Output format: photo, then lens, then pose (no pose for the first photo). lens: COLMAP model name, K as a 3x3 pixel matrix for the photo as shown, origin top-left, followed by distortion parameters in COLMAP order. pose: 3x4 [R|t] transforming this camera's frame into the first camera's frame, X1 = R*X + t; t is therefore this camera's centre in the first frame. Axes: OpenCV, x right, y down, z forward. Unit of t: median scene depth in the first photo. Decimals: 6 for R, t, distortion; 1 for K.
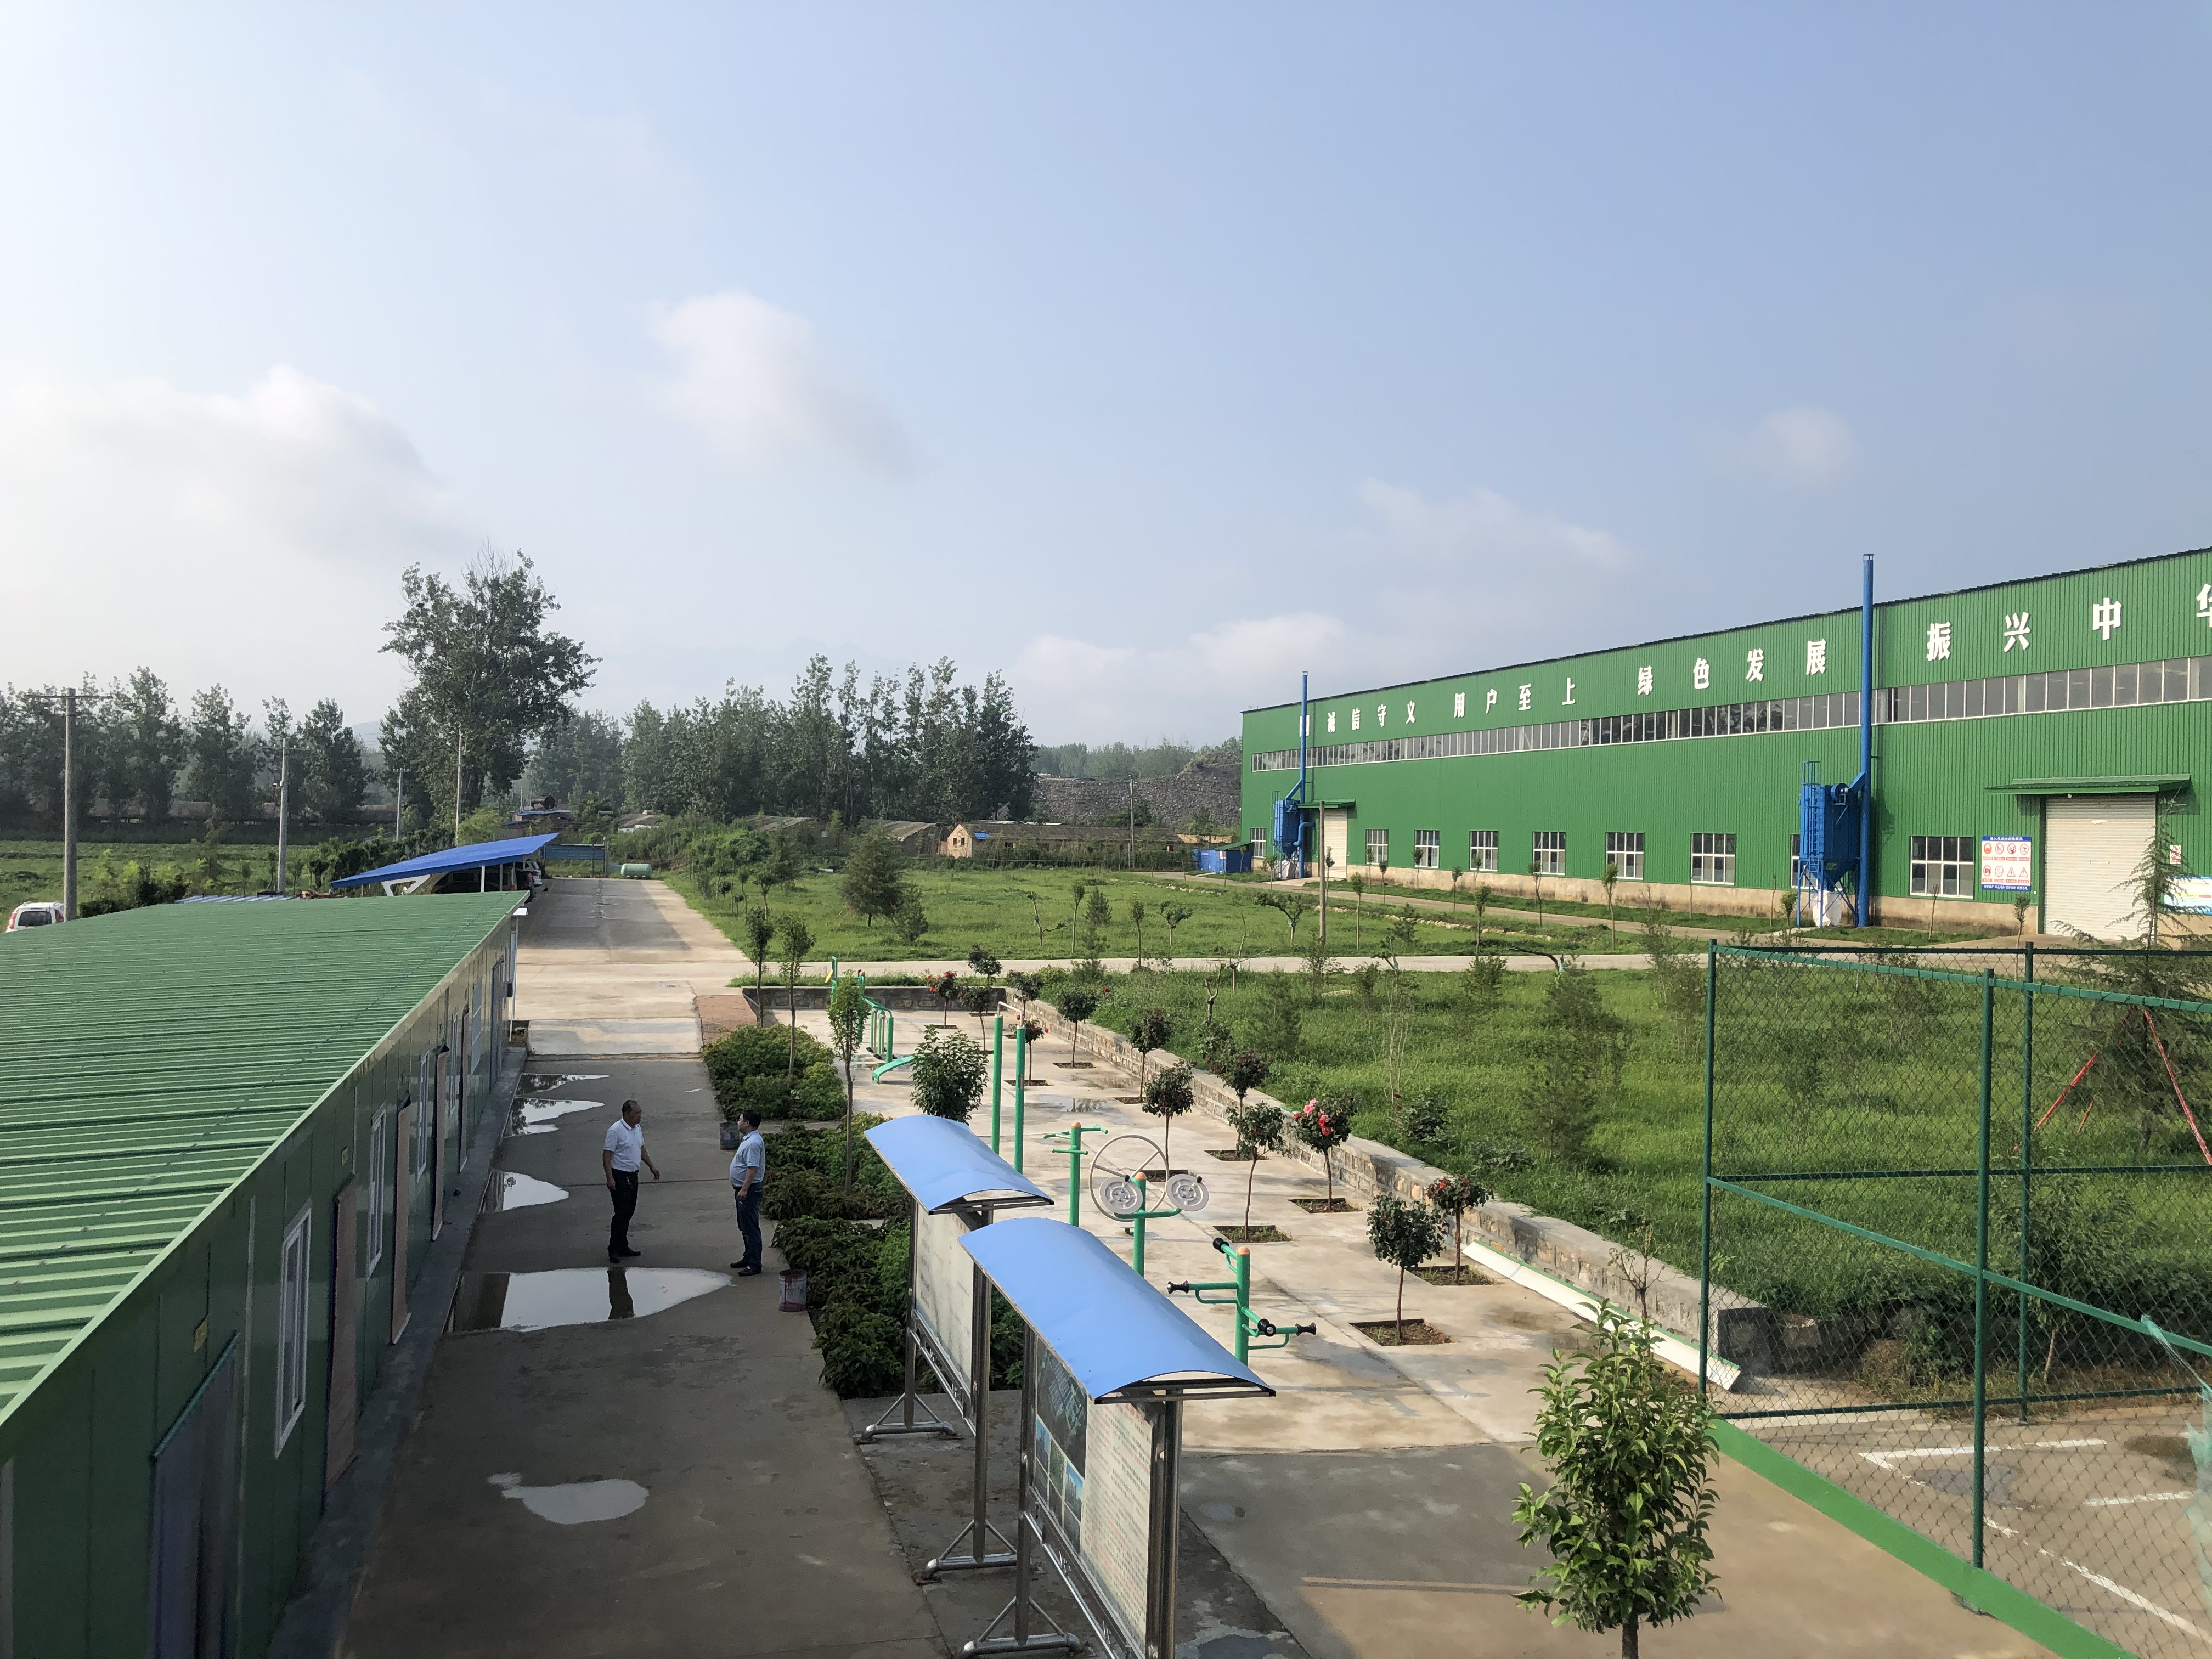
lens RADIAL K [[1794.2, 0, 1106.0], [0, 1794.2, 829.5], [0, 0, 1]] dist [0.108153, -0.298167]
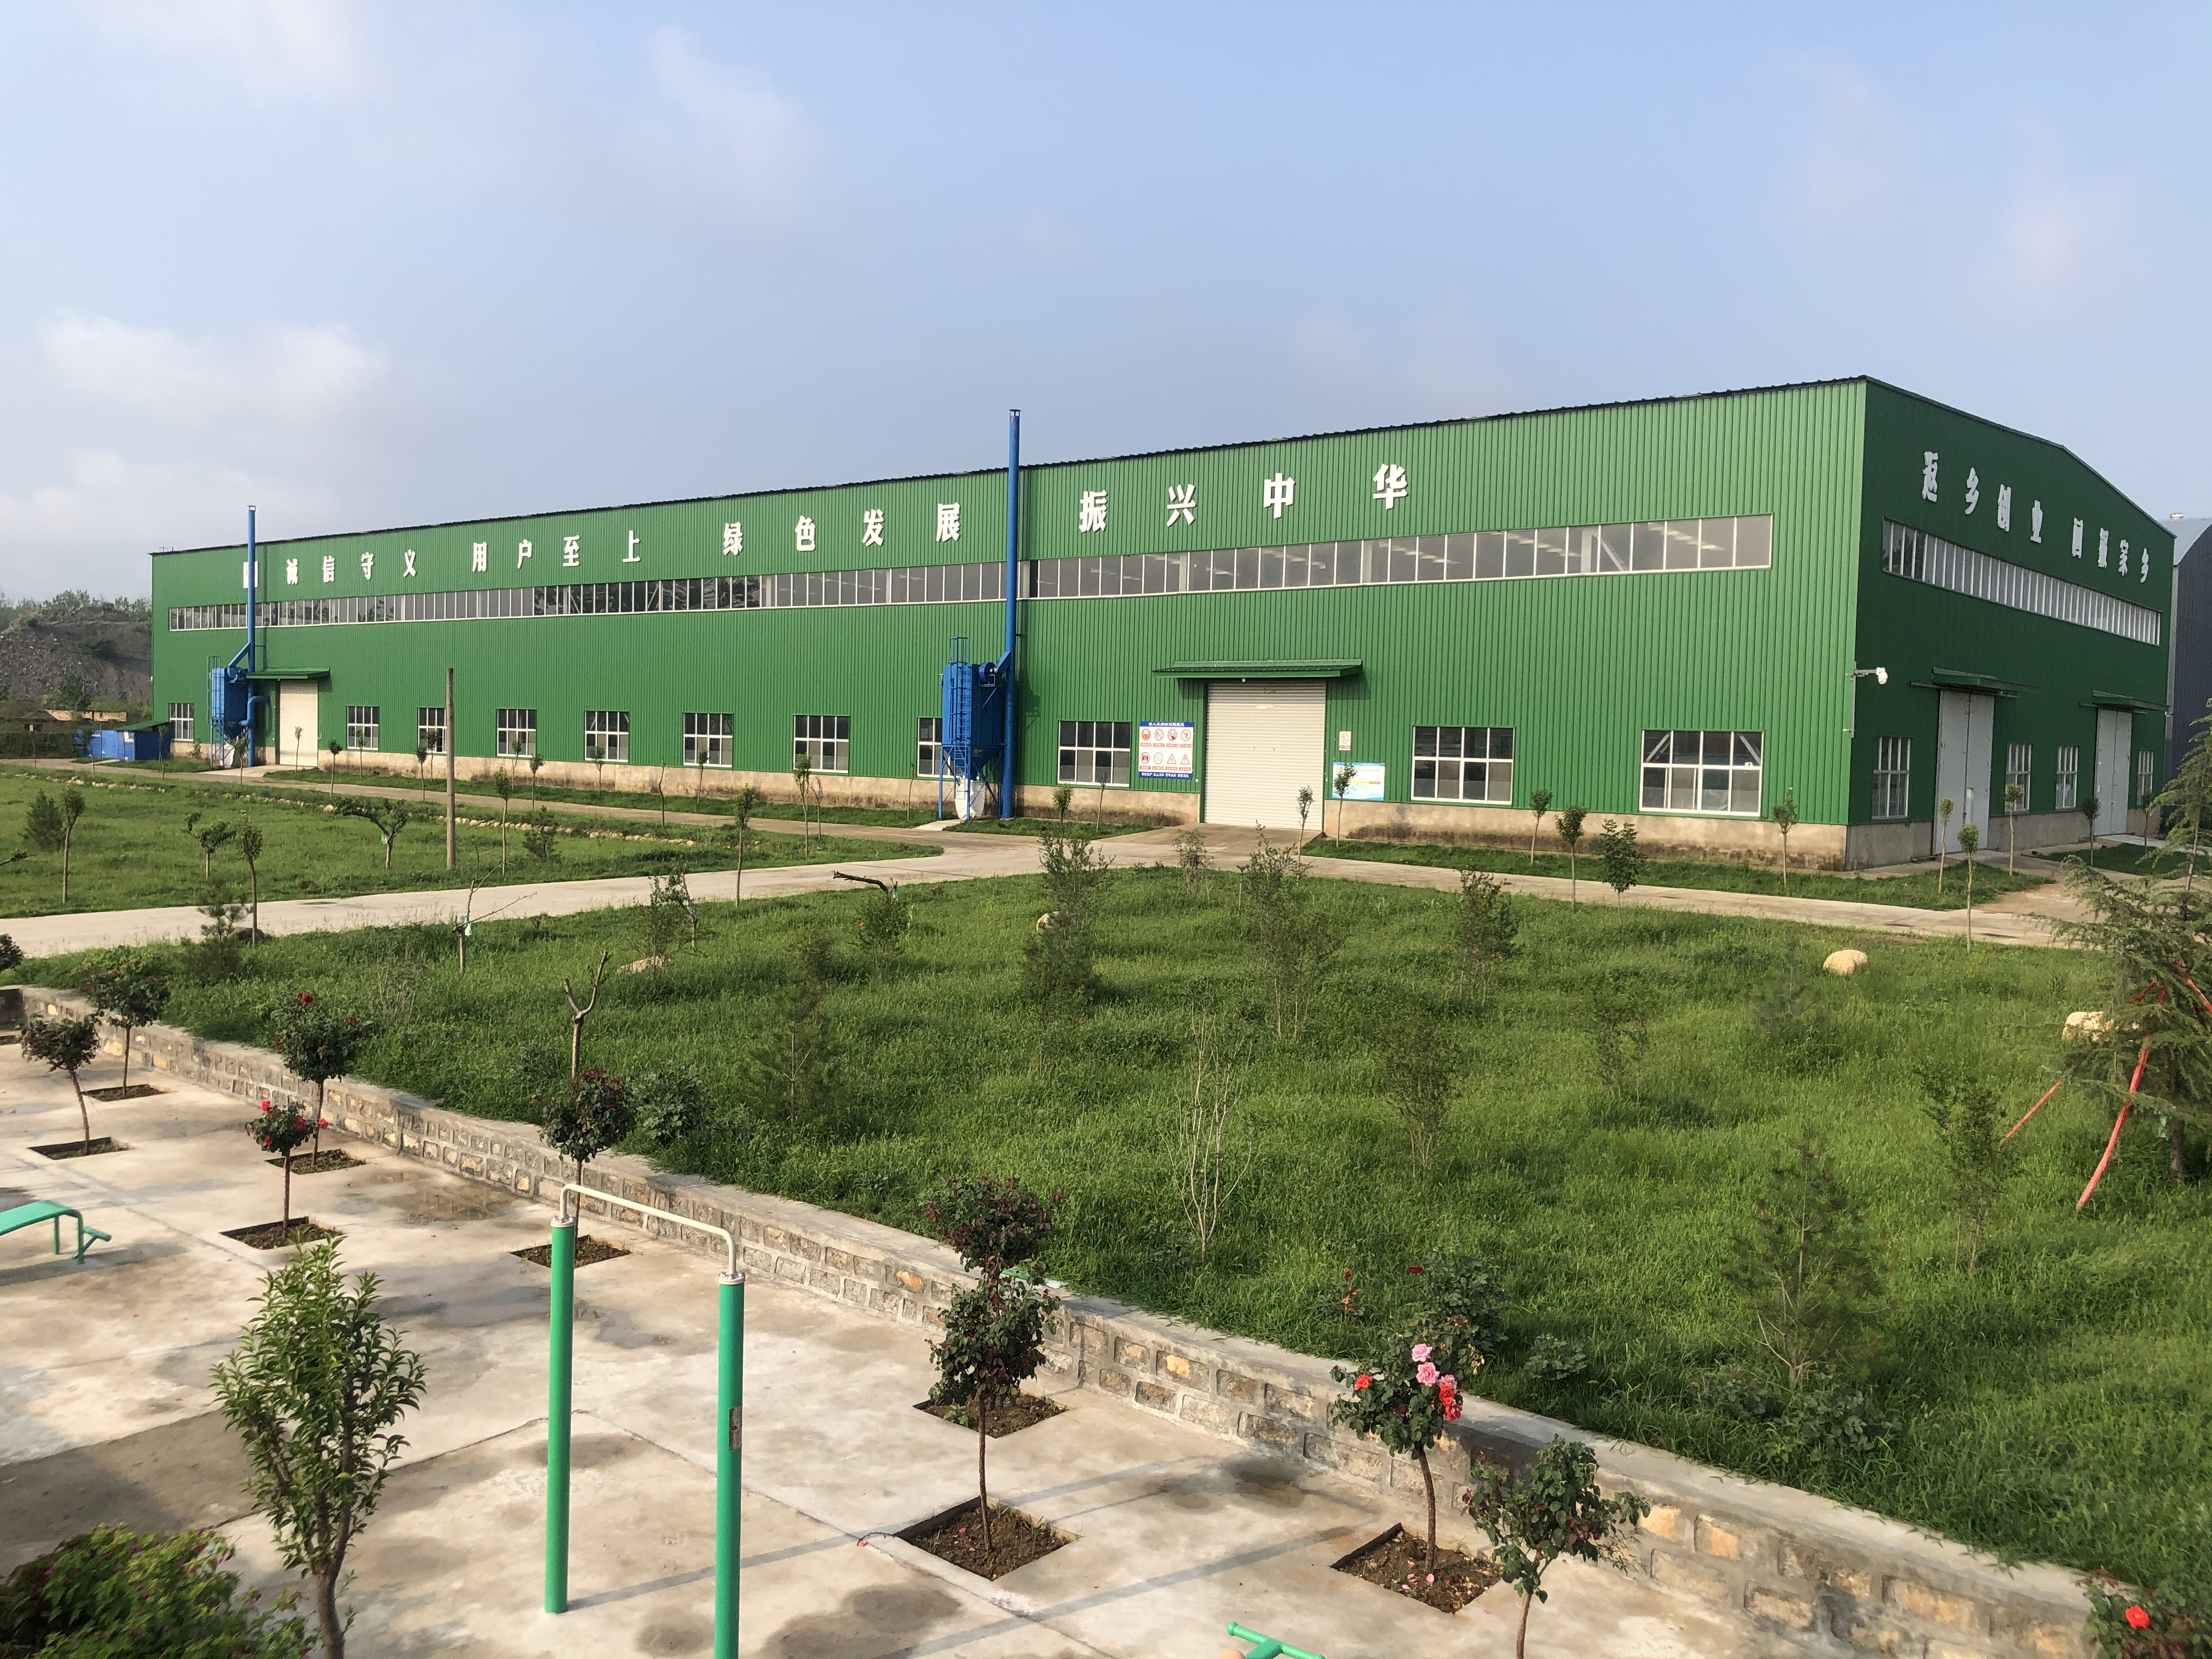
lens RADIAL K [[1794.2, 0, 1106.0], [0, 1794.2, 829.5], [0, 0, 1]] dist [0.108153, -0.298167]
pose [[0.824258, -0.030759, 0.565379, -0.060801], [-0.007684, 0.997824, 0.065488, -0.001092], [-0.566163, -0.058323, 0.822228, 0.215865]]
